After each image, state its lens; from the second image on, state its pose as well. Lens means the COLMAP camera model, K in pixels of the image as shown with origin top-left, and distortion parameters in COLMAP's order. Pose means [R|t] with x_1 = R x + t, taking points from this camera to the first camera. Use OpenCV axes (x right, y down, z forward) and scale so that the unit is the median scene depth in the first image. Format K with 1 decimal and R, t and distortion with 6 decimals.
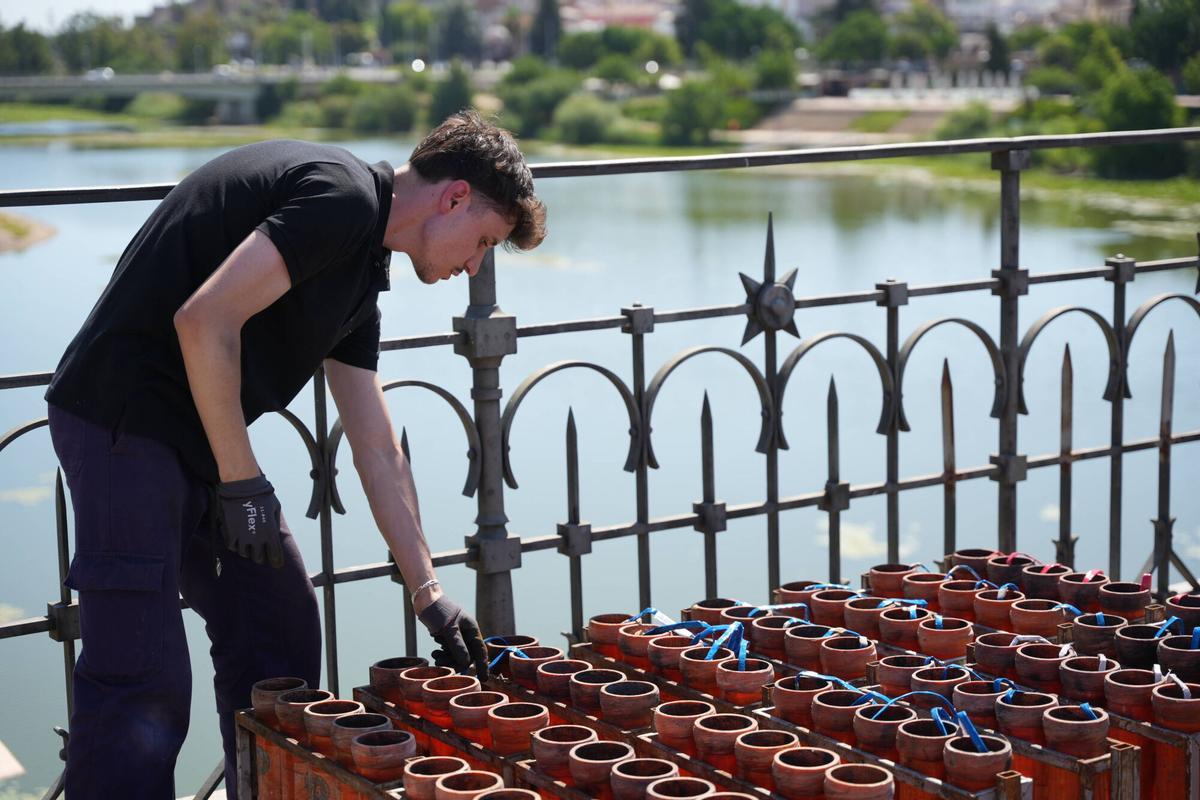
lens RADIAL K [[2092.5, 0, 598.3], [0, 2092.5, 427.4], [0, 0, 1]] dist [0.028826, 0.000000]
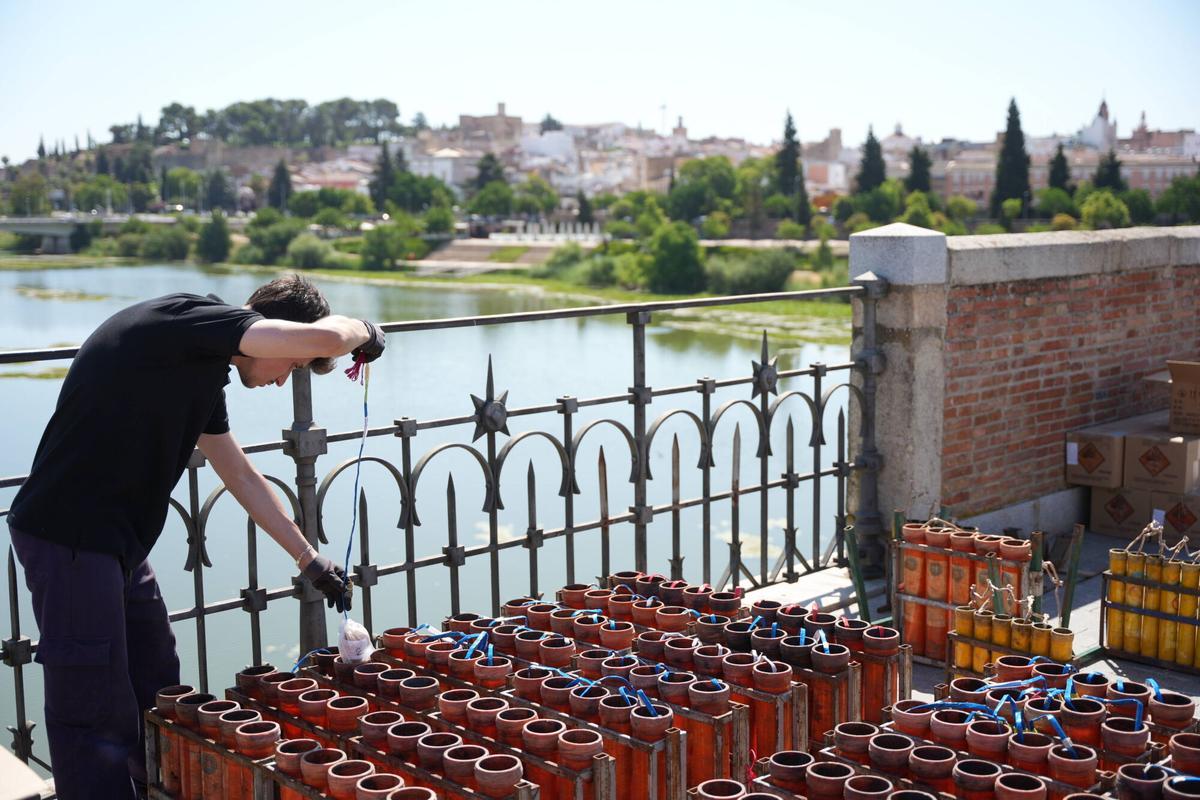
lens RADIAL K [[1412.7, 0, 593.1], [0, 1412.7, 408.1], [0, 0, 1]] dist [0.010106, 0.000000]
pose [[0.981381, -0.013928, 0.191567, -0.041650], [0.020598, 0.999247, -0.032867, -0.028036], [-0.190965, 0.036201, 0.980929, -0.023263]]
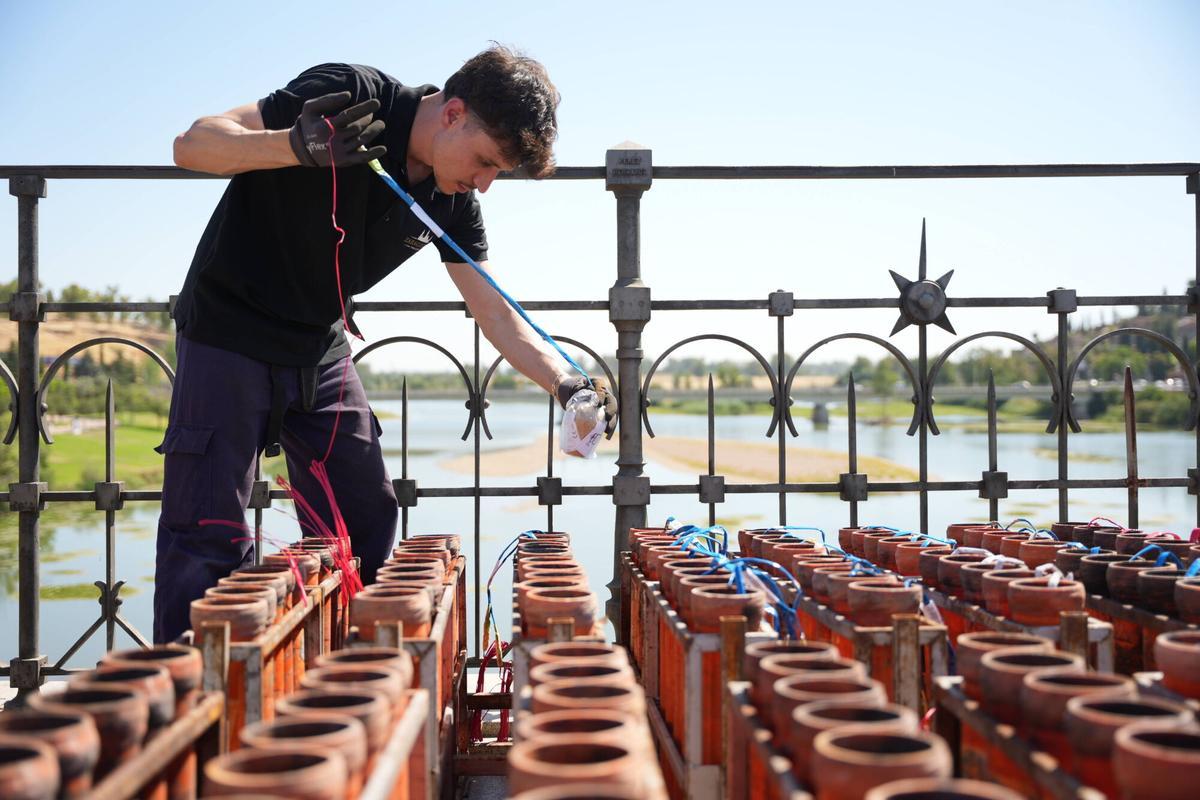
lens RADIAL K [[1331.2, 0, 599.5], [0, 1331.2, 398.1], [0, 0, 1]] dist [0.018859, 0.000000]
pose [[0.864438, 0.014570, -0.502528, 0.289614], [-0.096644, 0.985753, -0.137665, 0.105748], [0.493363, 0.167569, 0.853530, 0.320279]]
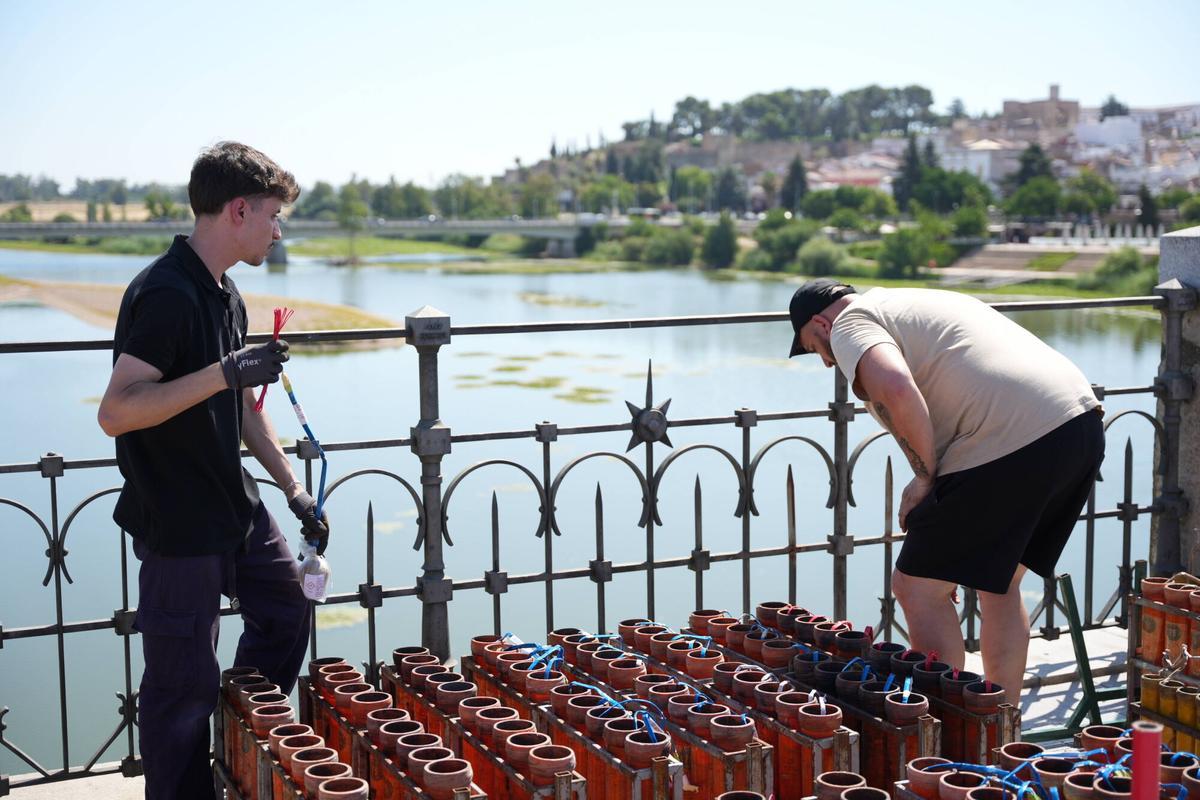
lens RADIAL K [[1593.4, 0, 596.7], [0, 1593.4, 405.3], [0, 0, 1]] dist [0.020867, 0.000000]
pose [[0.987783, 0.028642, -0.153179, 0.212899], [-0.036403, 0.998179, -0.048104, -0.017505], [0.151522, 0.053092, 0.987027, -0.081433]]
